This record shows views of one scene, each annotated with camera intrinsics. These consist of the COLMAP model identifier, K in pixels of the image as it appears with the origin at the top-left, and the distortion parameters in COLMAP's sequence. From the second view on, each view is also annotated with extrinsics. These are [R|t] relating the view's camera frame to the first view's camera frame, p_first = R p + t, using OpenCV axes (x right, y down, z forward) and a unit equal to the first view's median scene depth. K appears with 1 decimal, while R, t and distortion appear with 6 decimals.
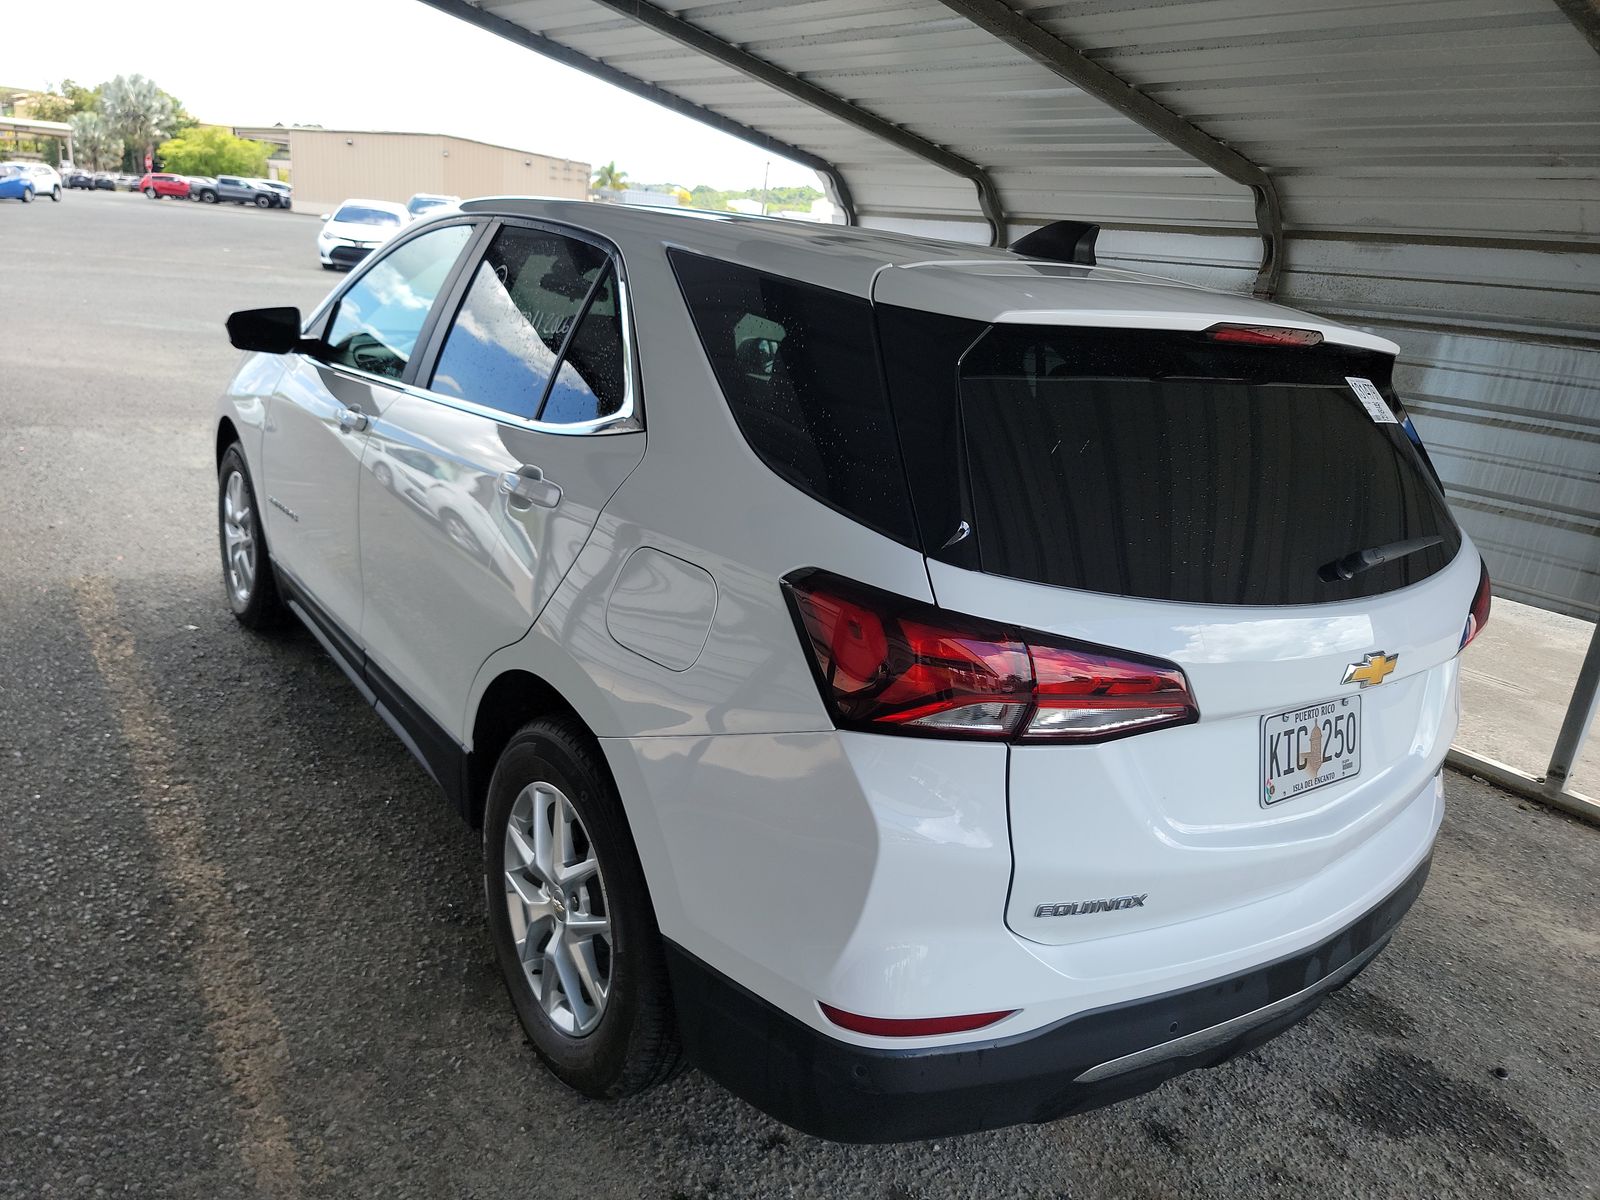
lens RADIAL K [[1131.5, 0, 808.3], [0, 1131.5, 608.3], [0, 0, 1]] dist [0.062213, -0.048077]
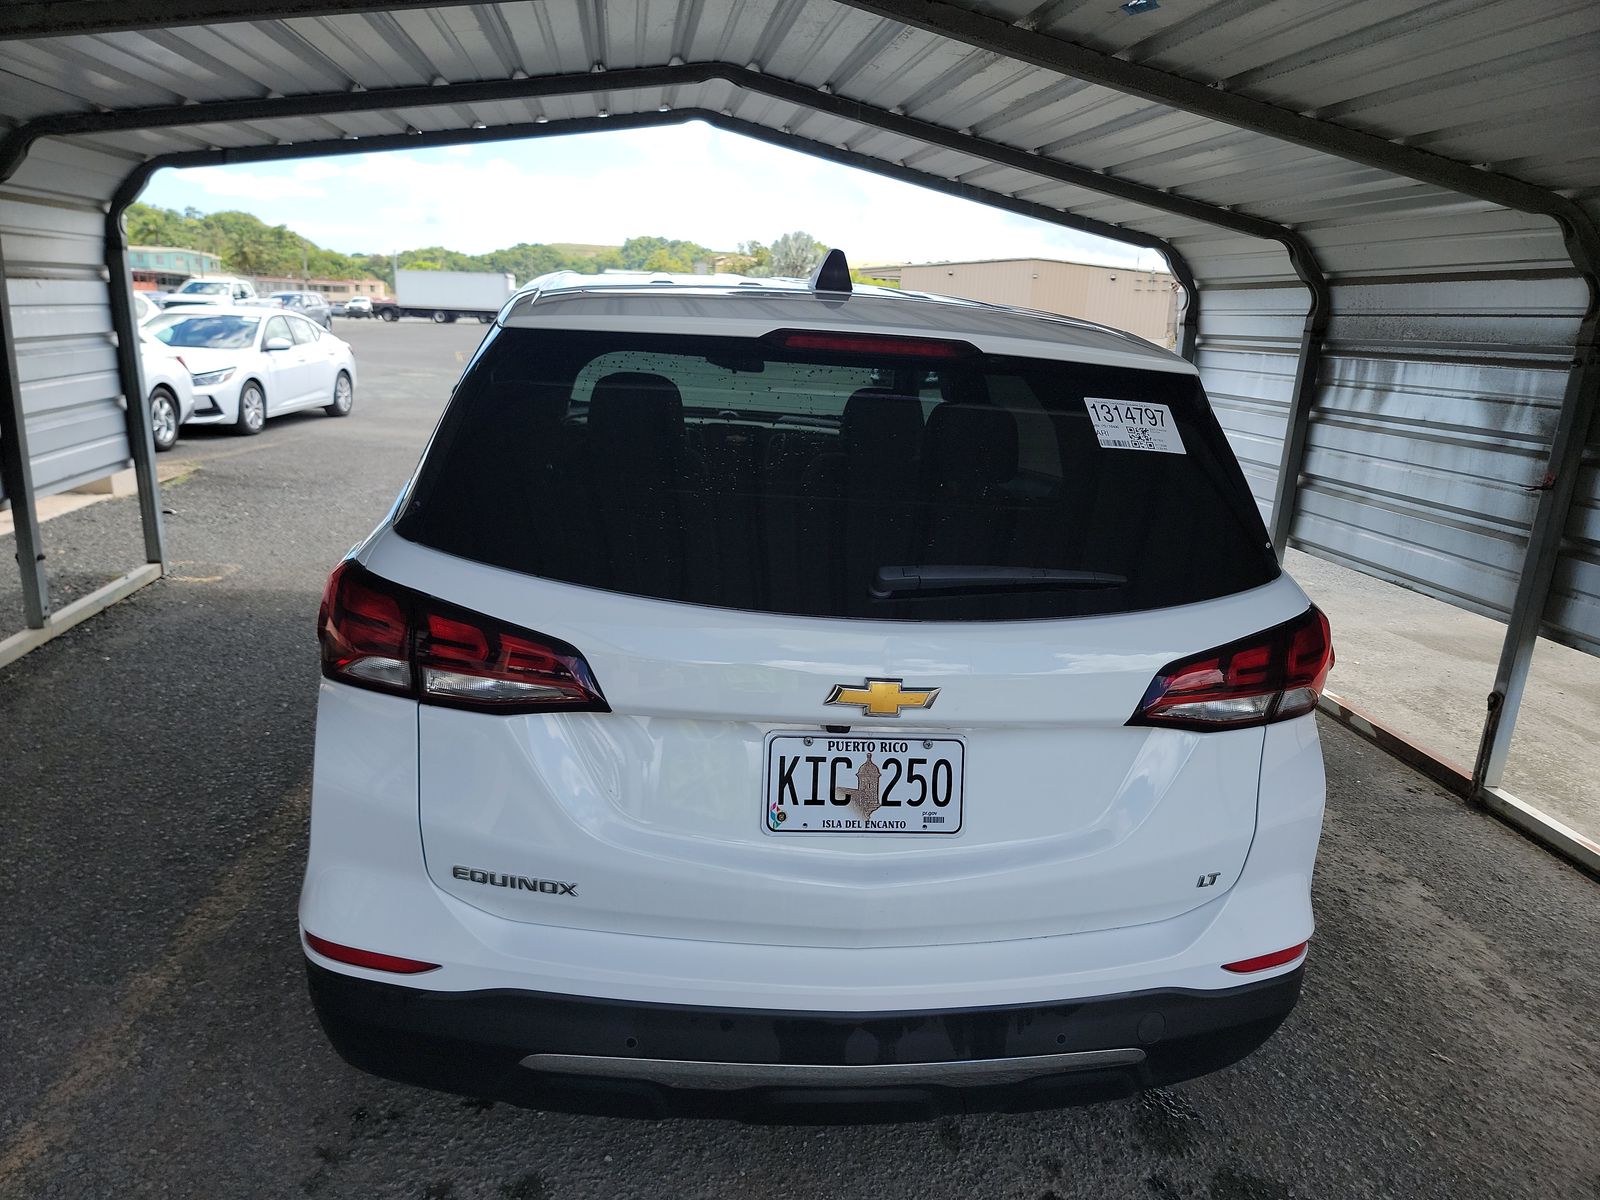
lens RADIAL K [[1131.5, 0, 773.8], [0, 1131.5, 596.6], [0, 0, 1]] dist [0.062213, -0.048077]
pose [[0.868076, 0.070651, -0.491378, 0.789130], [-0.120264, 0.990265, -0.070078, 0.044238], [0.481643, 0.119928, 0.868123, 0.164525]]
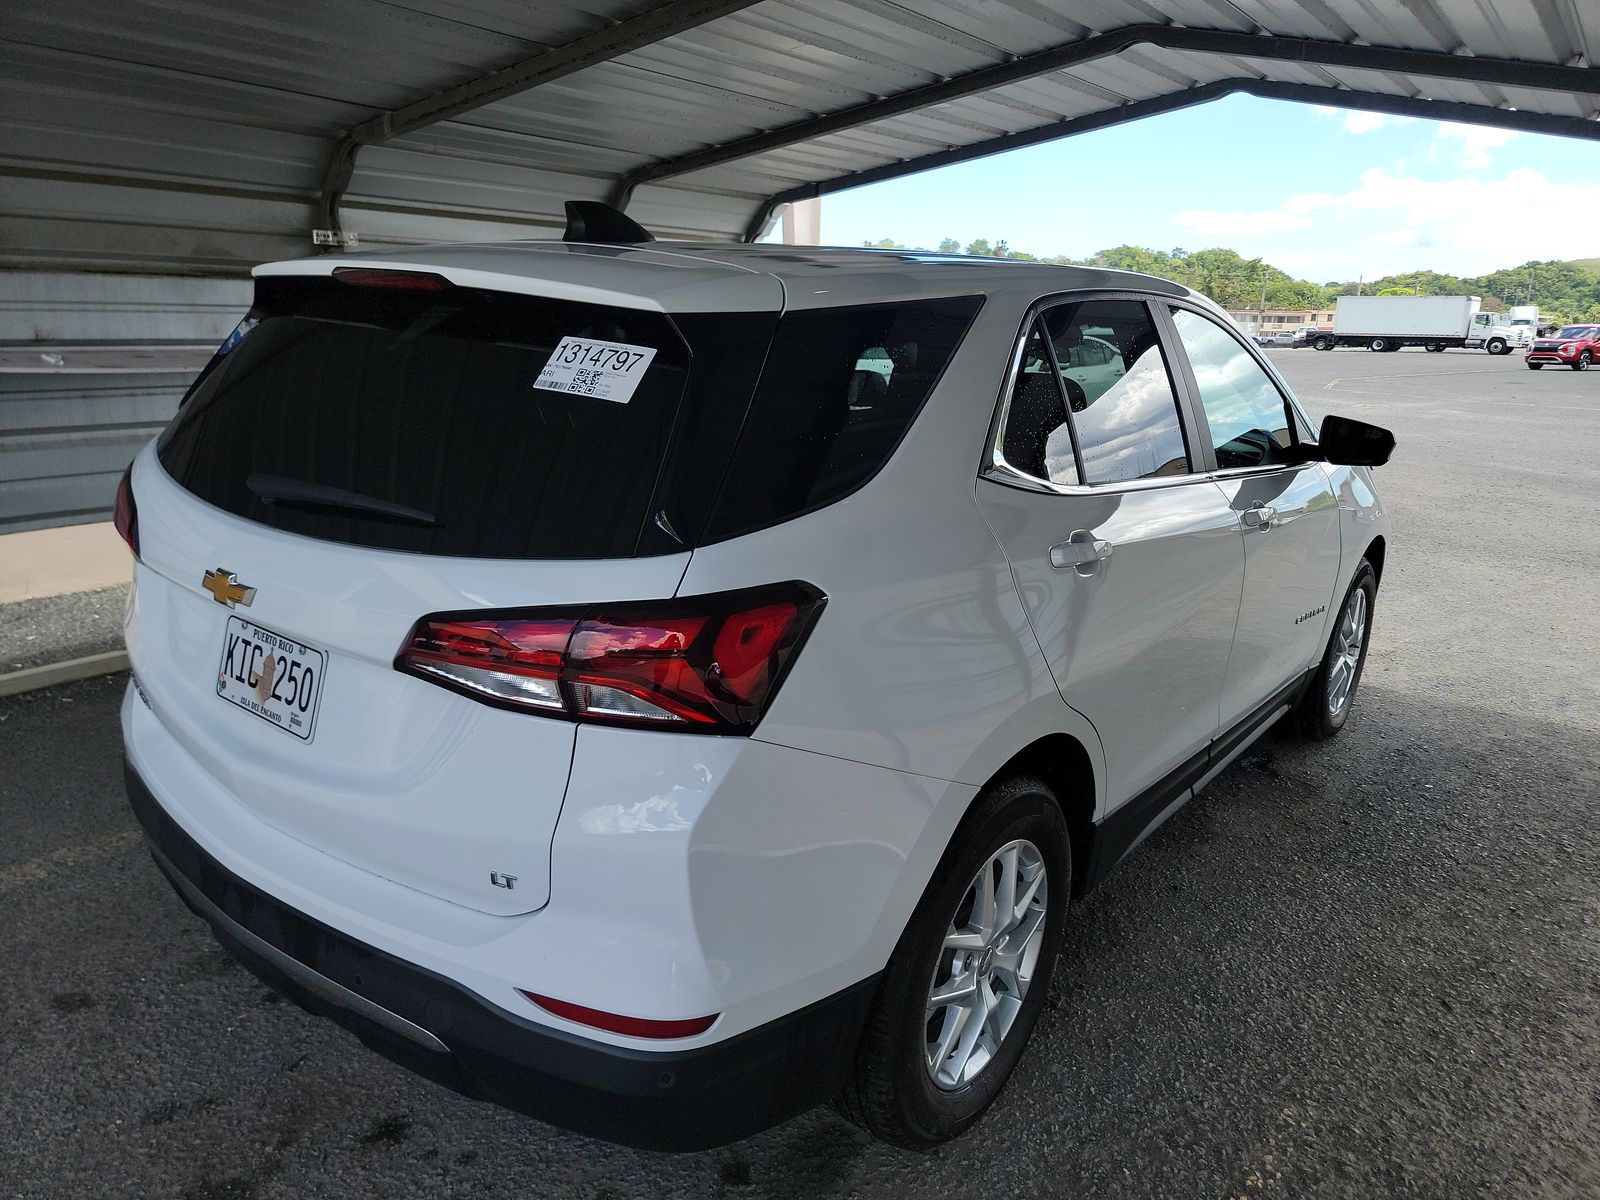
lens RADIAL K [[1131.5, 0, 788.2], [0, 1131.5, 594.7], [0, 0, 1]] dist [0.062213, -0.048077]
pose [[0.253290, 0.157288, -0.954518, 1.458865], [-0.305758, 0.949130, 0.075264, -0.154446], [0.917800, 0.272788, 0.288497, 1.082259]]
